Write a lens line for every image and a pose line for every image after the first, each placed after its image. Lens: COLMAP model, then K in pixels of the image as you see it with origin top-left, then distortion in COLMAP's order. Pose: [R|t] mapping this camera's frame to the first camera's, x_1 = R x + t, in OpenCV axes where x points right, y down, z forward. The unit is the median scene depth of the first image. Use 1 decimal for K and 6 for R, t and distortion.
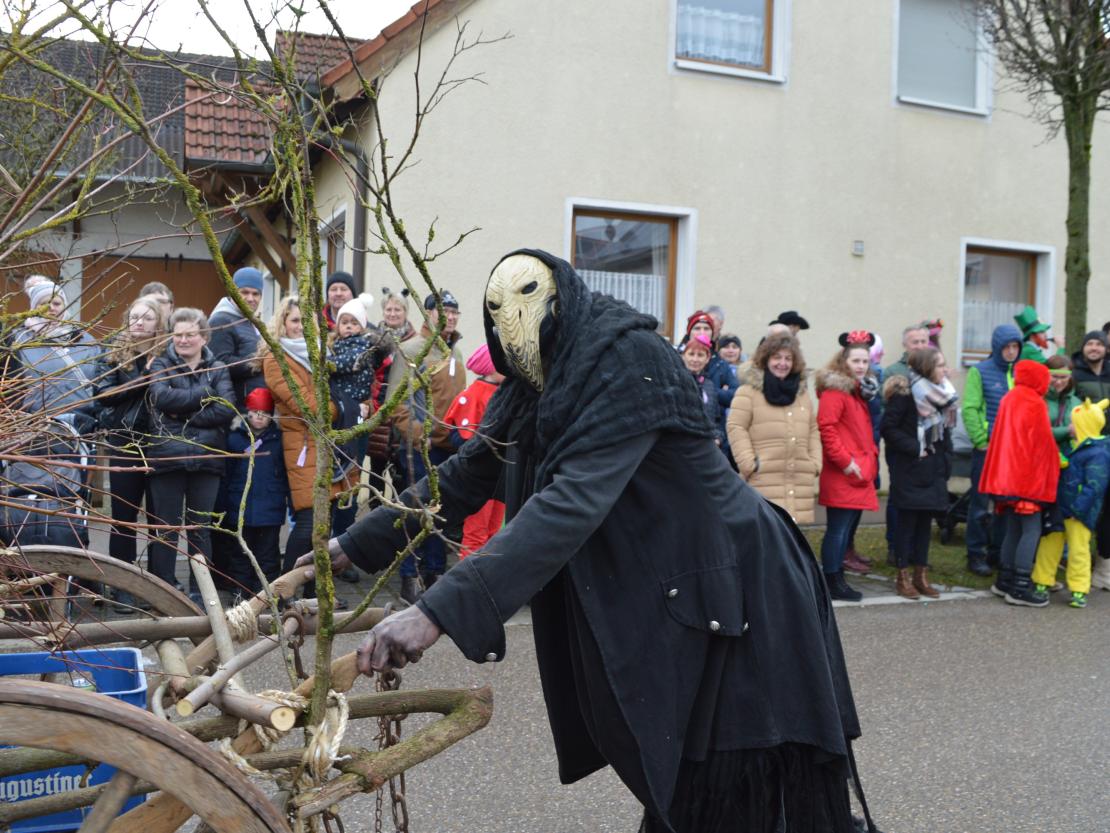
lens RADIAL K [[1084.2, 0, 526.9], [0, 1084.2, 417.3], [0, 0, 1]] dist [-0.088348, 0.014526]
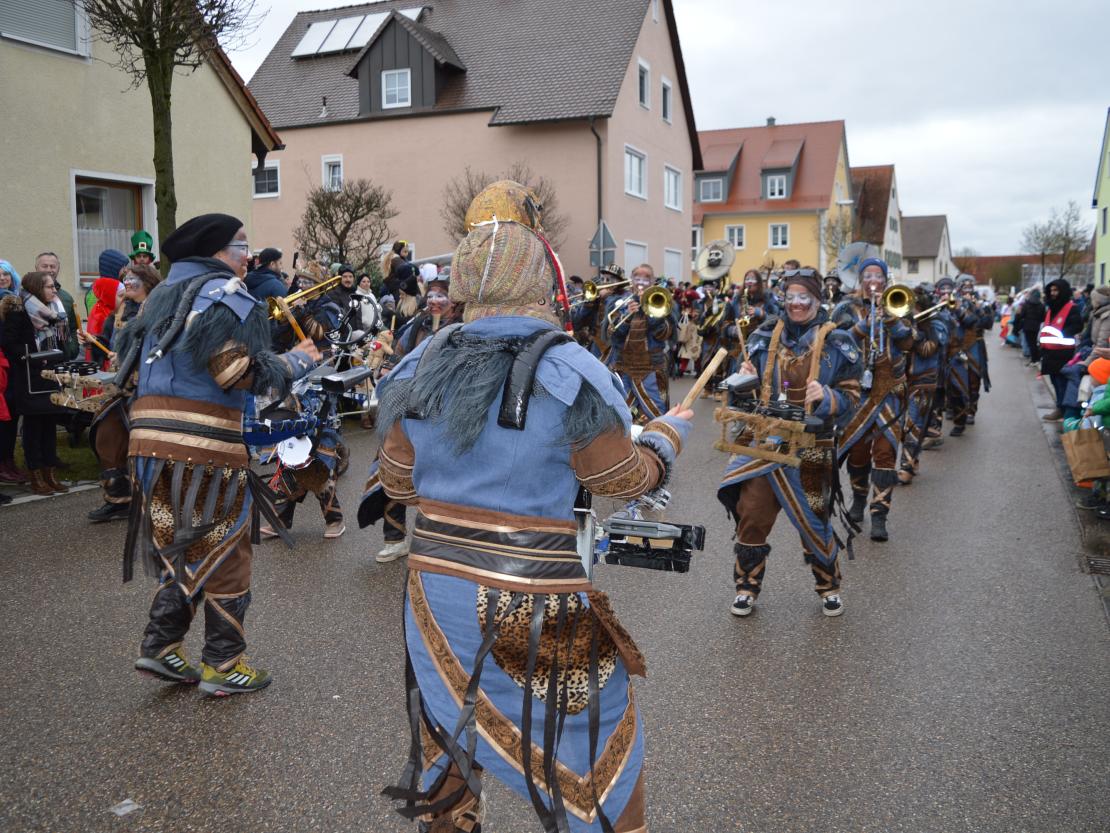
lens RADIAL K [[1021.9, 0, 544.2], [0, 1021.9, 412.4], [0, 0, 1]] dist [-0.091178, 0.015061]
pose [[0.701589, -0.115245, 0.703201, 0.002312], [0.062340, 0.992978, 0.100539, 0.006639], [-0.709850, -0.026699, 0.703847, -0.078621]]
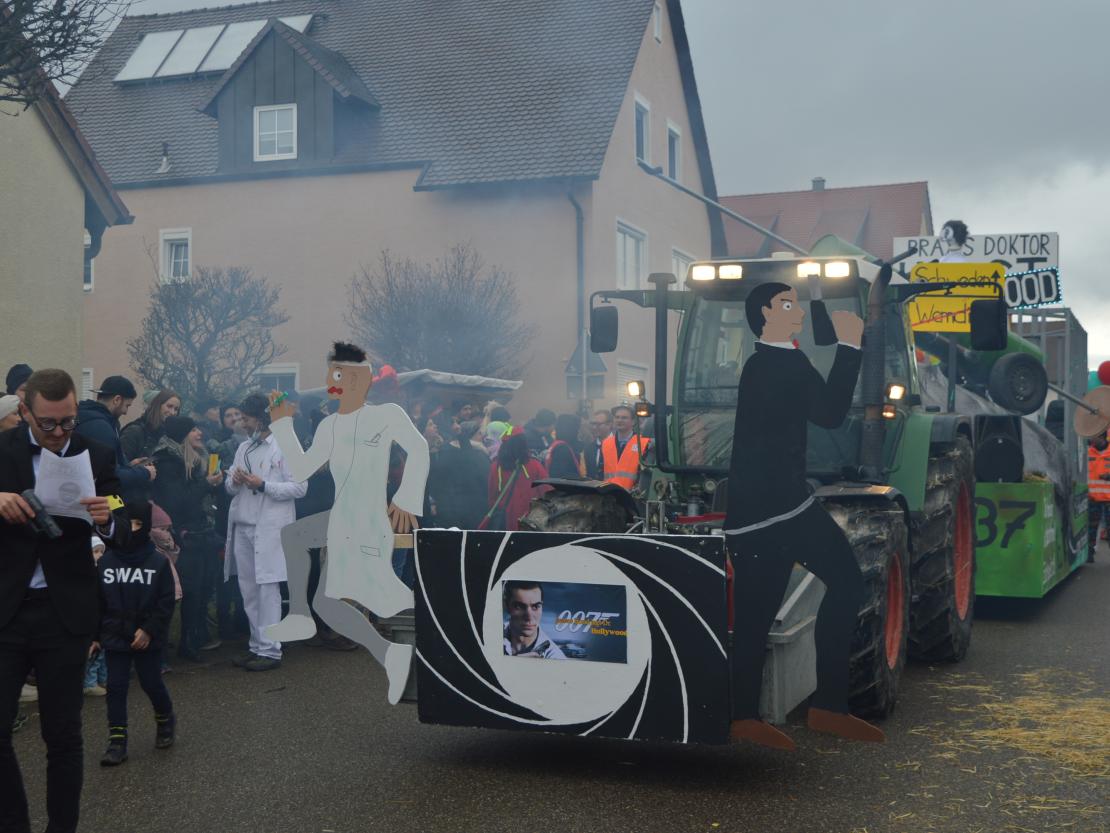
lens RADIAL K [[1562.8, 0, 538.8], [0, 1562.8, 417.3], [0, 0, 1]] dist [-0.048050, 0.017999]
pose [[0.669514, -0.021338, 0.742493, -0.048597], [0.059410, 0.997923, -0.024892, -0.000513], [-0.740420, 0.060777, 0.669391, -0.057166]]
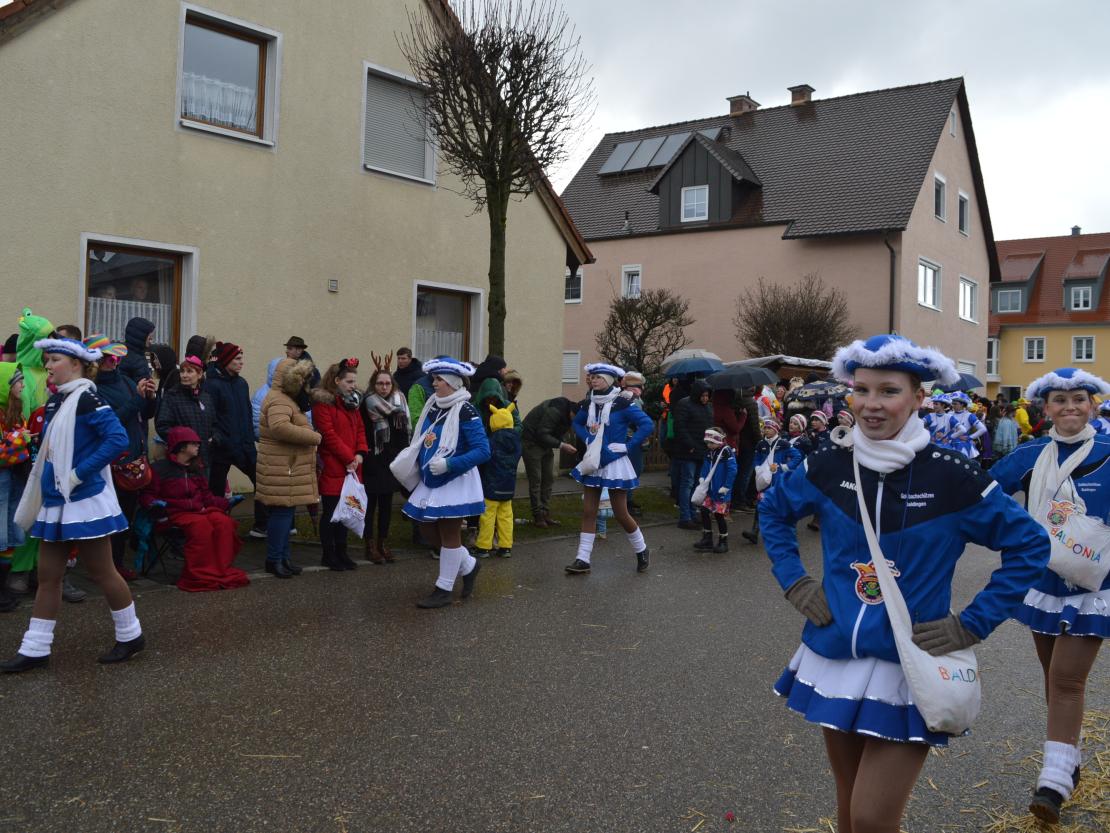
lens RADIAL K [[1000.0, 0, 540.9], [0, 1000.0, 411.9], [0, 0, 1]] dist [-0.094754, 0.022748]
pose [[0.873035, -0.014742, 0.487434, -0.044206], [0.022767, 0.999685, -0.010542, 0.004028], [-0.487125, 0.020301, 0.873096, -0.114192]]
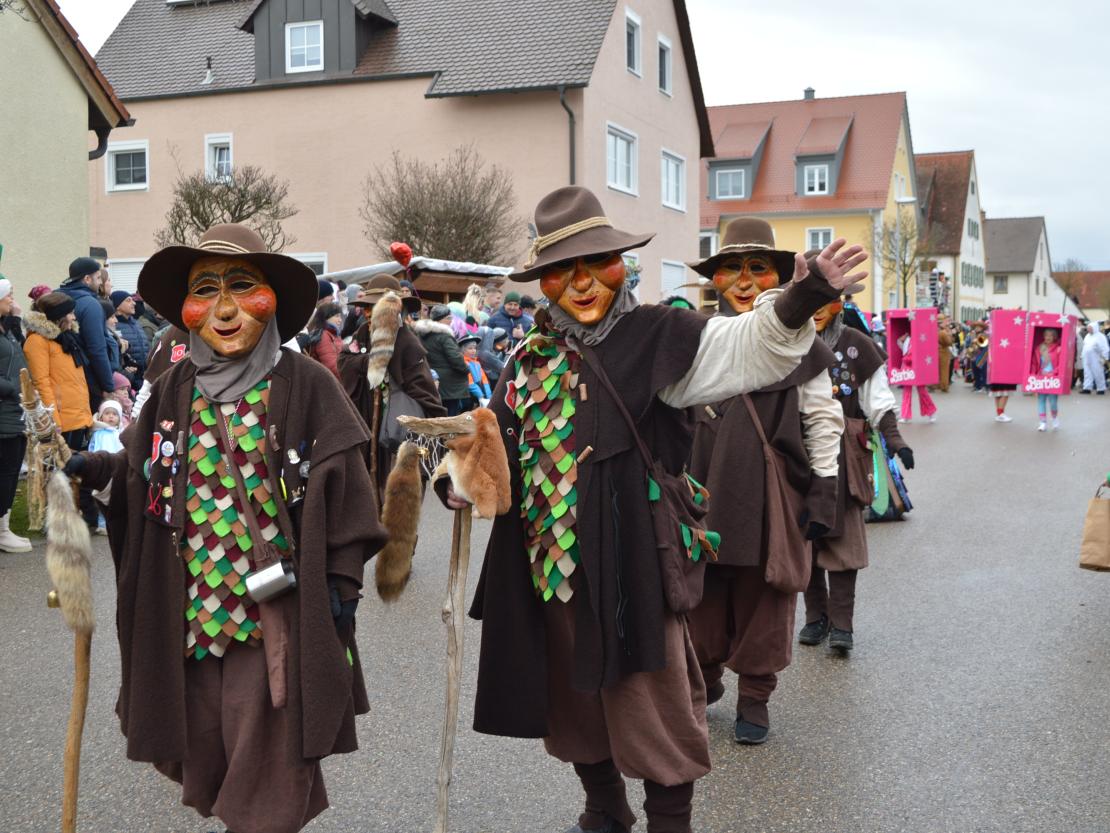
lens RADIAL K [[1356.7, 0, 537.8], [0, 1356.7, 418.3], [0, 0, 1]] dist [-0.067007, -0.001345]
pose [[0.690622, -0.082755, 0.718465, 0.044530], [0.058243, 0.996569, 0.058803, 0.006824], [-0.720866, 0.001235, 0.693073, -0.091558]]
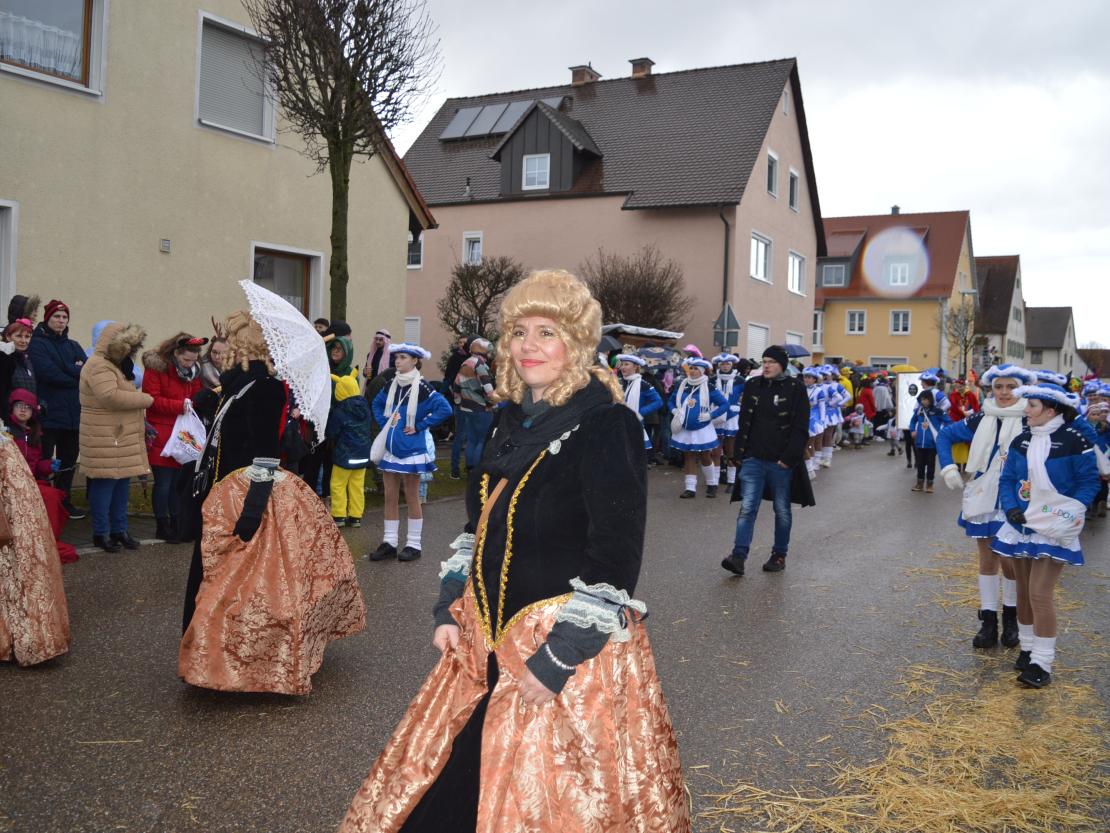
lens RADIAL K [[1000.0, 0, 540.9], [0, 1000.0, 411.9], [0, 0, 1]] dist [-0.094754, 0.022748]
pose [[0.783171, -0.030476, 0.621059, -0.046134], [0.018662, 0.999500, 0.025513, 0.003809], [-0.621526, -0.008391, 0.783348, -0.104517]]
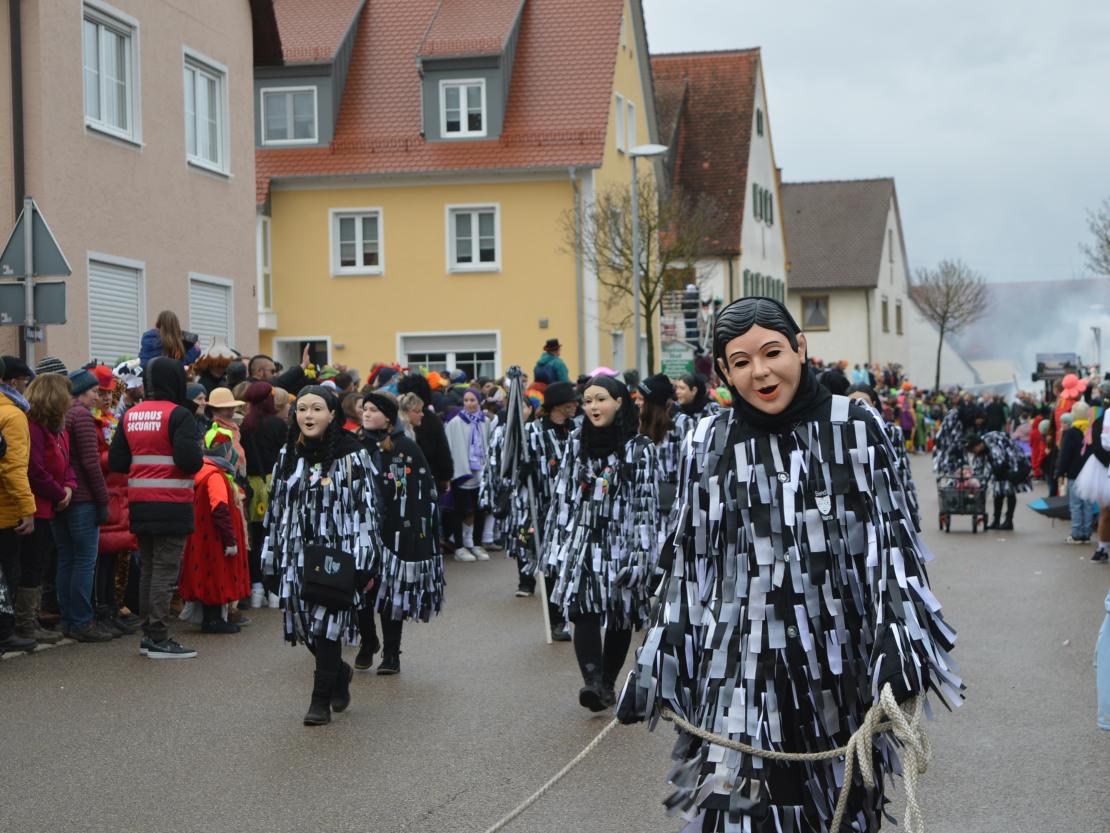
lens RADIAL K [[2867.2, 0, 553.3], [0, 2867.2, 419.7], [0, 0, 1]] dist [0.060653, 0.188969]
pose [[0.495599, -0.046920, 0.867283, -0.132462], [0.073574, 0.997219, 0.011907, -0.000433], [-0.865430, 0.057908, 0.497673, -0.107062]]
